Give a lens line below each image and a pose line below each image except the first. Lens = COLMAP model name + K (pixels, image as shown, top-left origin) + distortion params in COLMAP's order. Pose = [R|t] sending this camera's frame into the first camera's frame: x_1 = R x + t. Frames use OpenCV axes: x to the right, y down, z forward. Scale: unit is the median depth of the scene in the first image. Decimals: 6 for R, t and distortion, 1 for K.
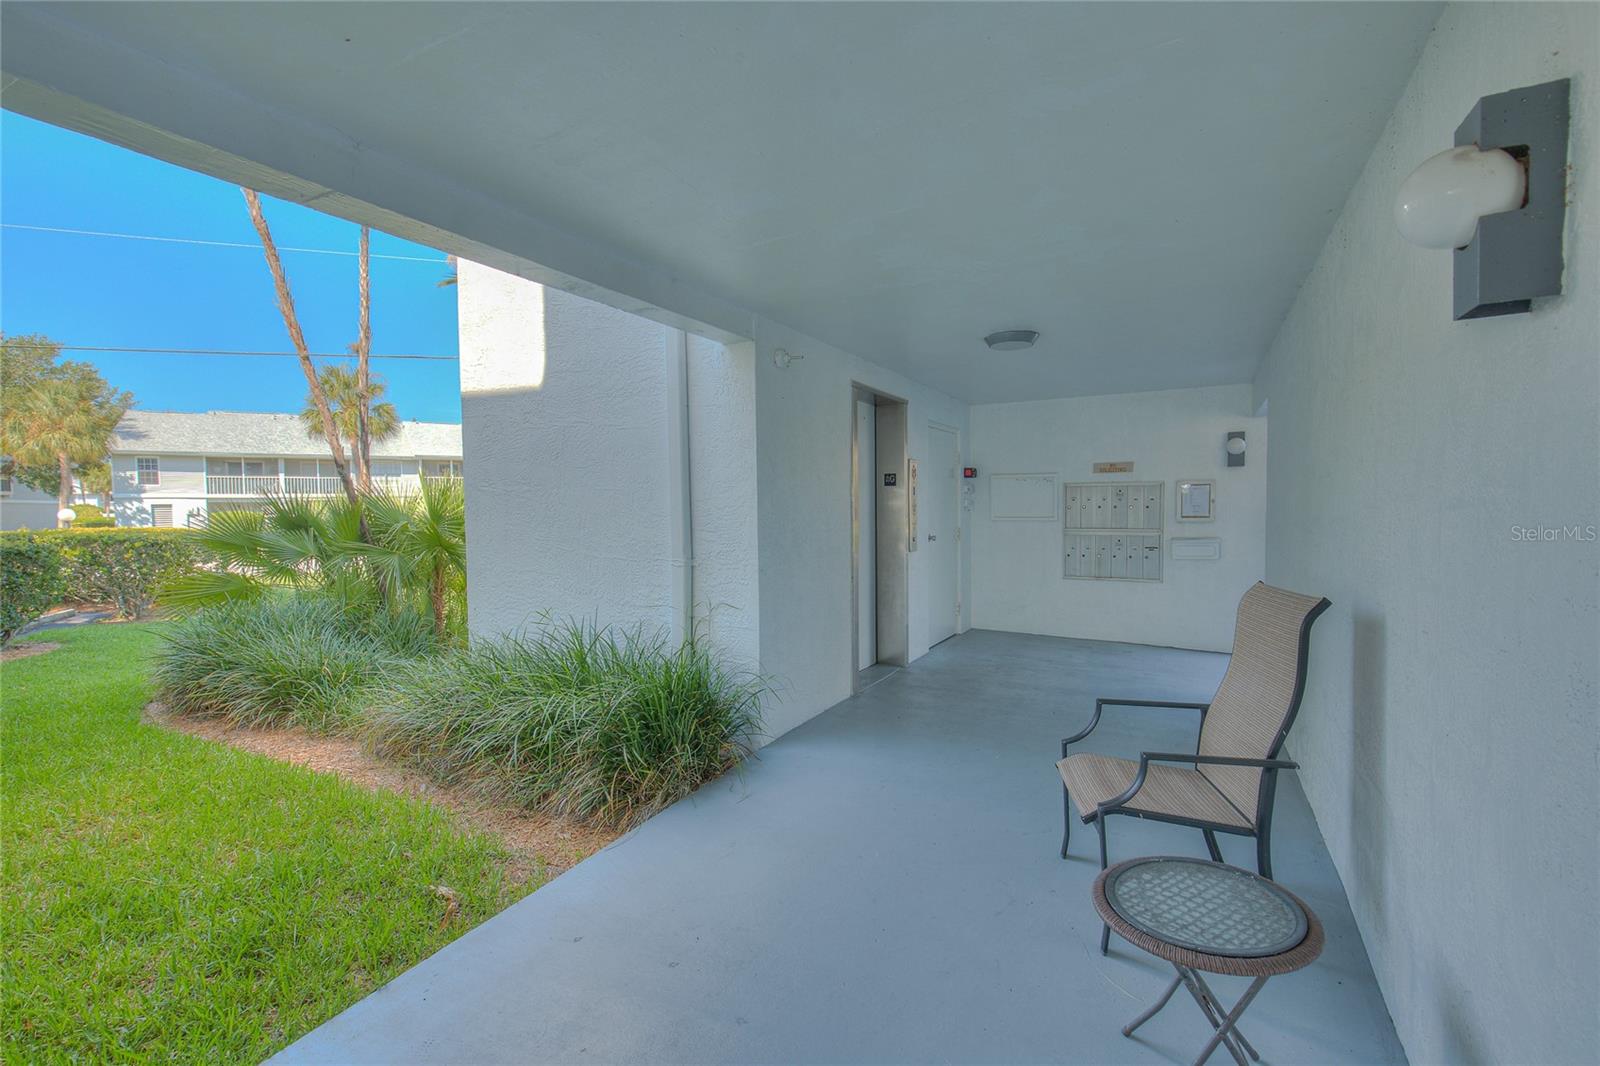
lens RADIAL K [[724.9, 0, 802.7], [0, 724.9, 535.5], [0, 0, 1]] dist [0.001158, 0.001827]
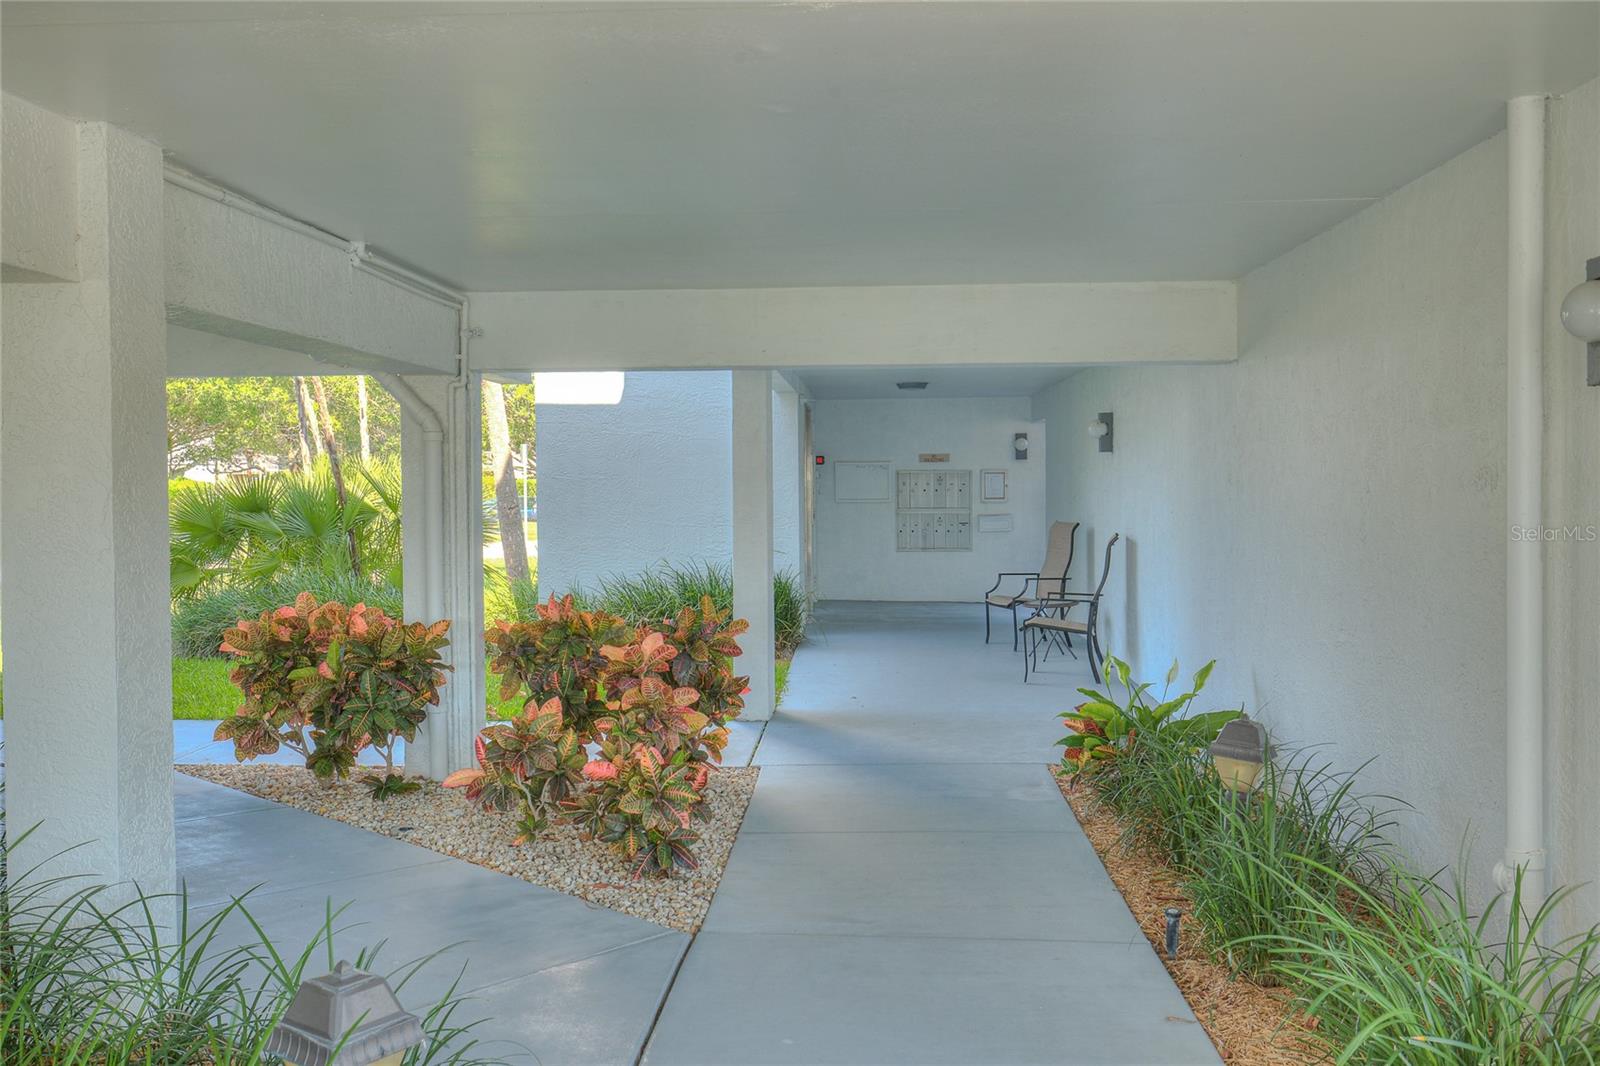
lens RADIAL K [[1612.8, 0, 799.8], [0, 1612.8, 530.2], [0, 0, 1]] dist [-0.003491, 0.000000]
pose [[0.899507, -0.010187, 0.436787, -0.986449], [0.016081, 0.999823, -0.009799, 0.051589], [-0.436610, 0.015839, 0.899511, -1.373855]]
